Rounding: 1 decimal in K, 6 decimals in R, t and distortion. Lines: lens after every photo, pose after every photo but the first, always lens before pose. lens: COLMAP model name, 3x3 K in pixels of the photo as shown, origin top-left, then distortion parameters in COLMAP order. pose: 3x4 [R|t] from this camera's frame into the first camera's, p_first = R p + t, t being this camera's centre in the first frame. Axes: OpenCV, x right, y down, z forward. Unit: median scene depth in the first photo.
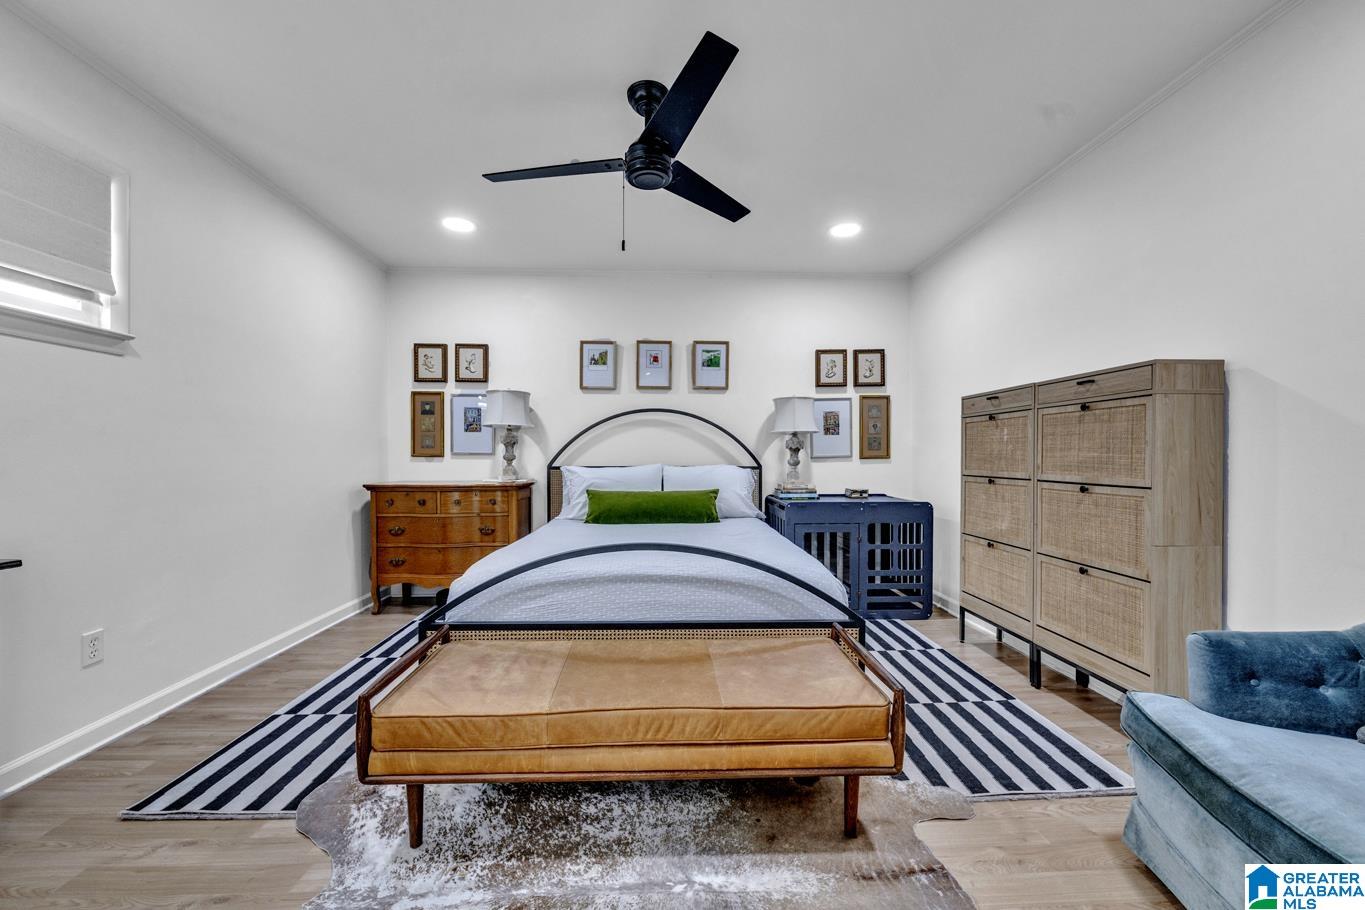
lens RADIAL K [[536.4, 0, 682.8], [0, 536.4, 460.5], [0, 0, 1]] dist [0.000775, 0.000096]
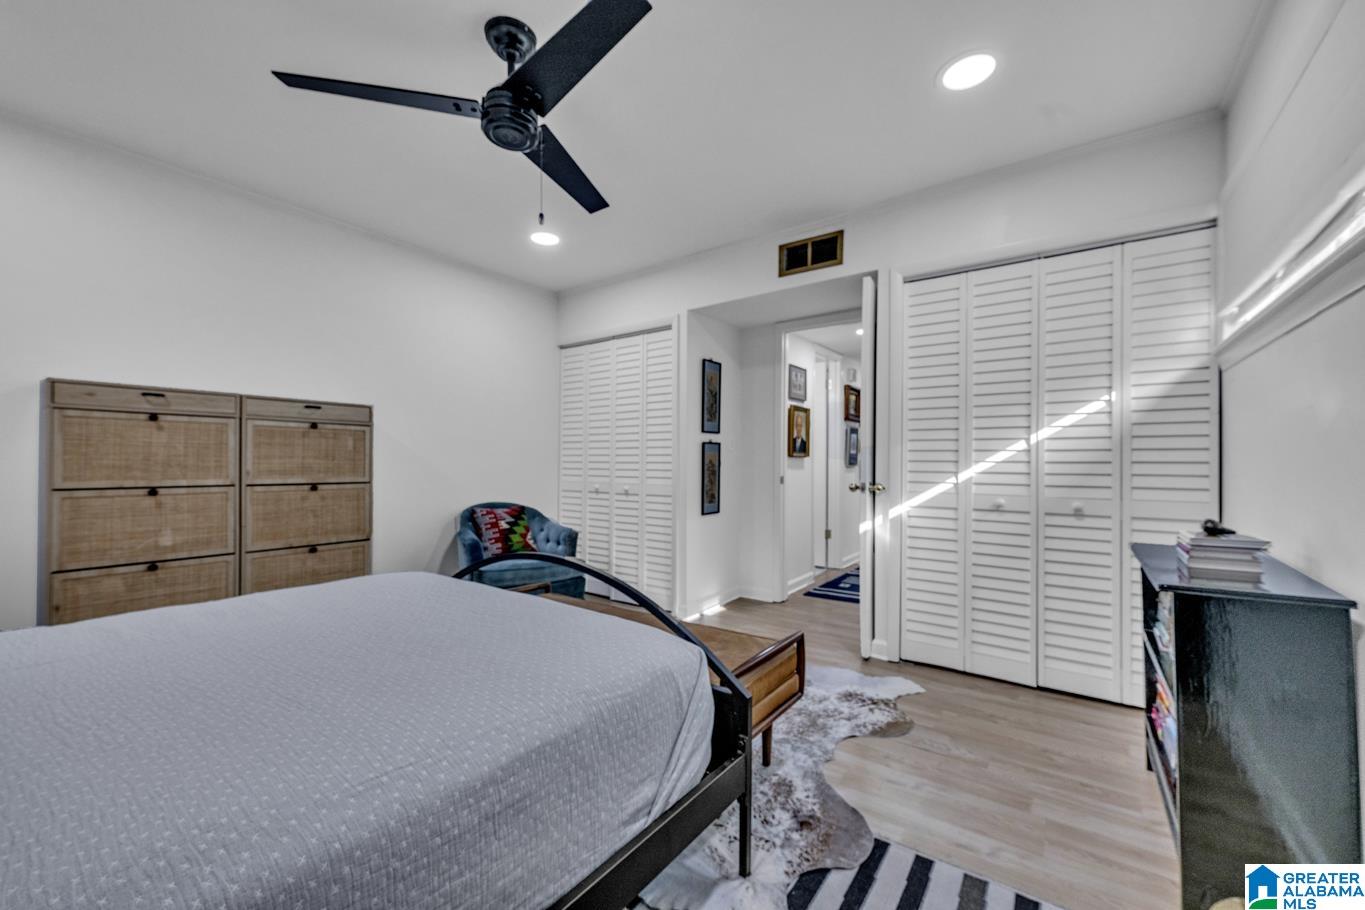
lens RADIAL K [[532.9, 0, 682.1], [0, 532.9, 460.3], [0, 0, 1]] dist [0.000803, 0.000149]
pose [[-0.780899, 0.000163, 0.624657, -0.426544], [0.003081, 0.999989, 0.003592, -0.008951], [-0.624650, 0.004730, -0.780891, 0.795660]]
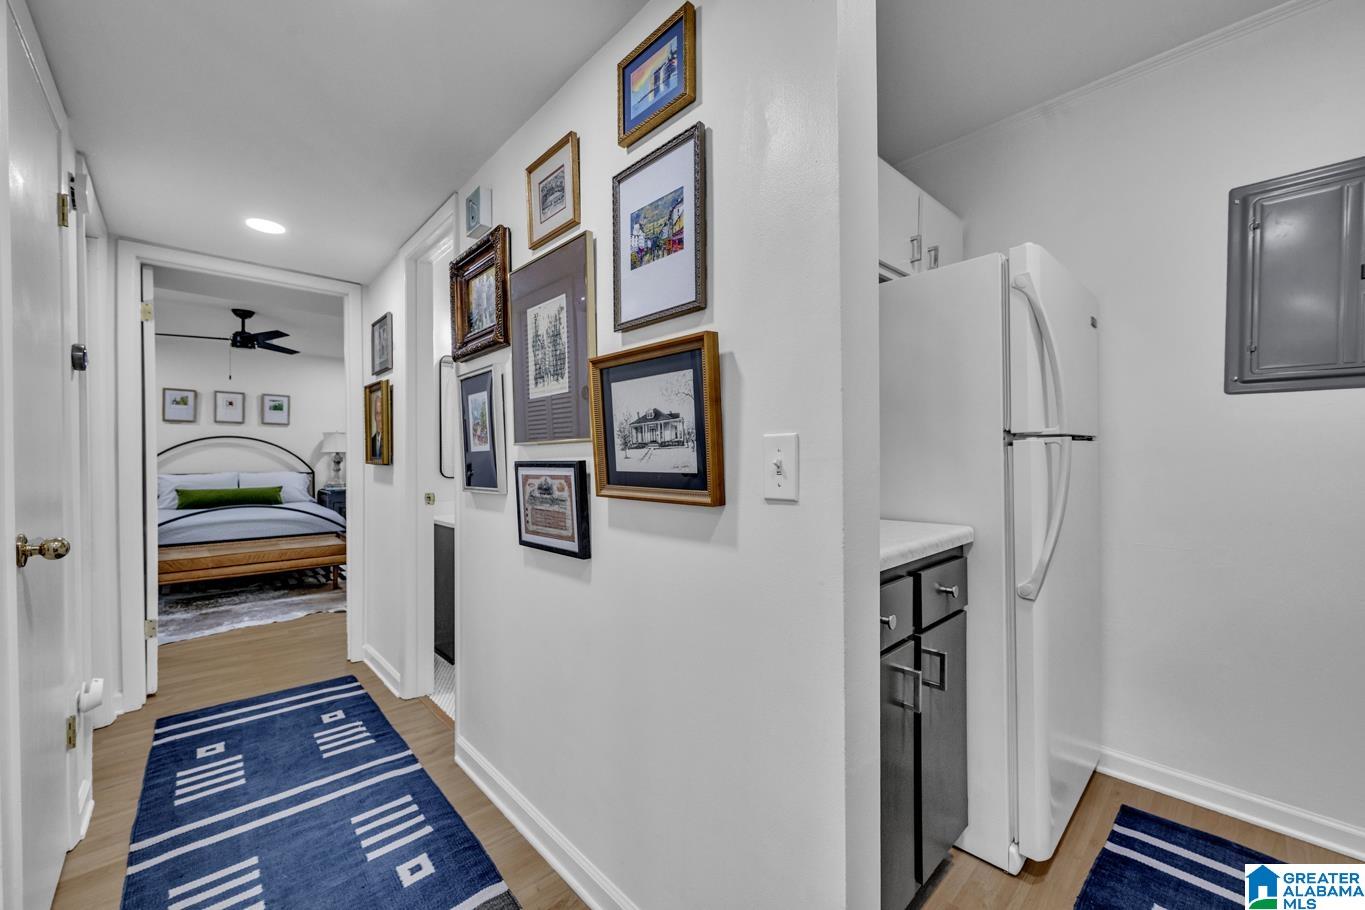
lens RADIAL K [[536.4, 0, 682.8], [0, 536.4, 460.5], [0, 0, 1]] dist [0.000775, 0.000096]
pose [[0.760451, -0.003669, 0.649385, -0.067618], [0.007774, 0.999964, -0.003454, -0.011290], [-0.649349, 0.007675, 0.760452, -1.038201]]
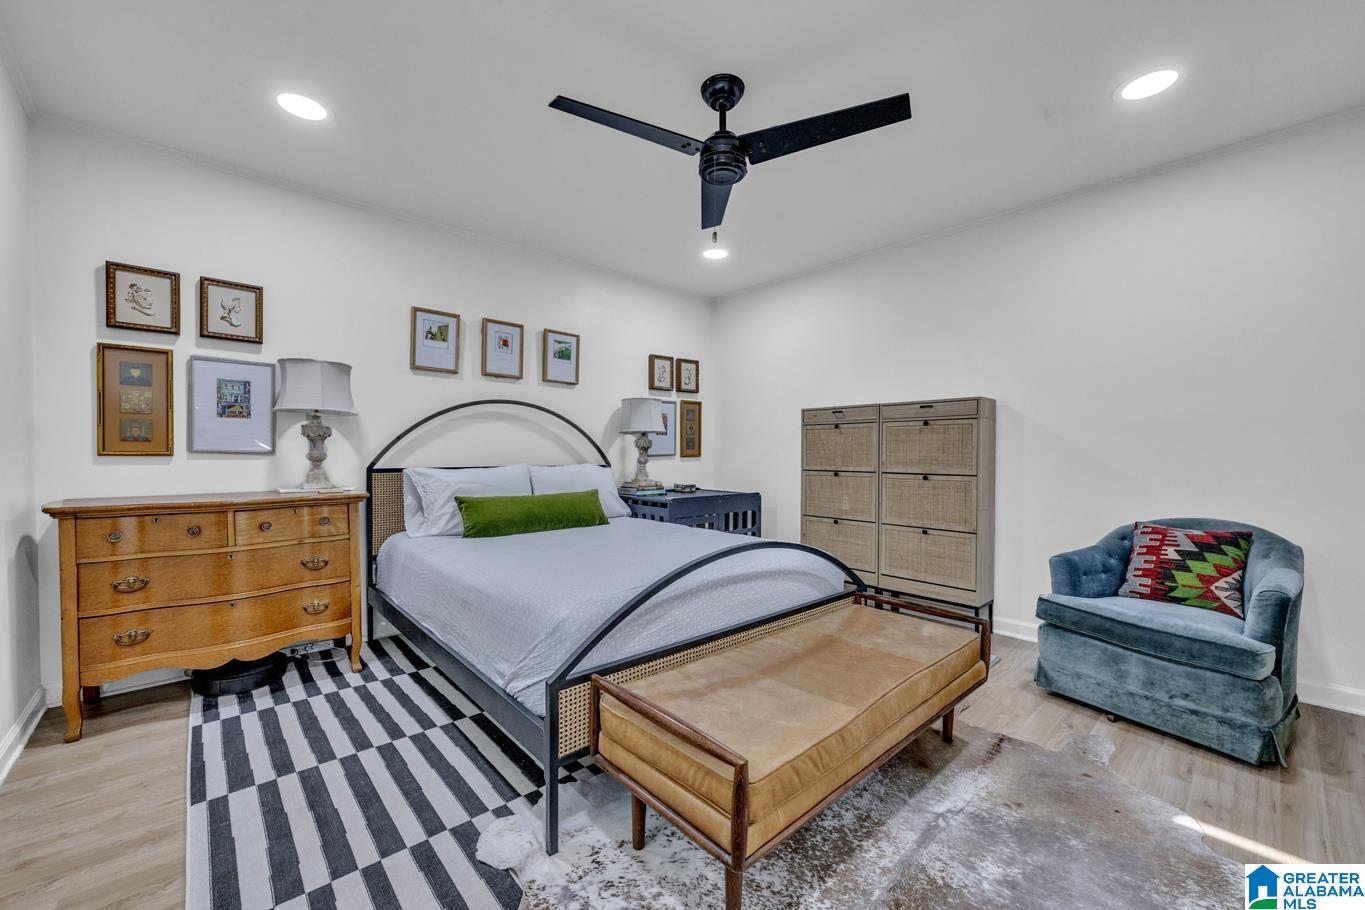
lens RADIAL K [[536.4, 0, 682.8], [0, 536.4, 460.5], [0, 0, 1]] dist [0.000775, 0.000096]
pose [[0.765584, -0.007071, 0.643298, -0.404566], [0.003392, 0.999970, 0.006954, -0.004095], [-0.643327, -0.003141, 0.765585, 0.156106]]
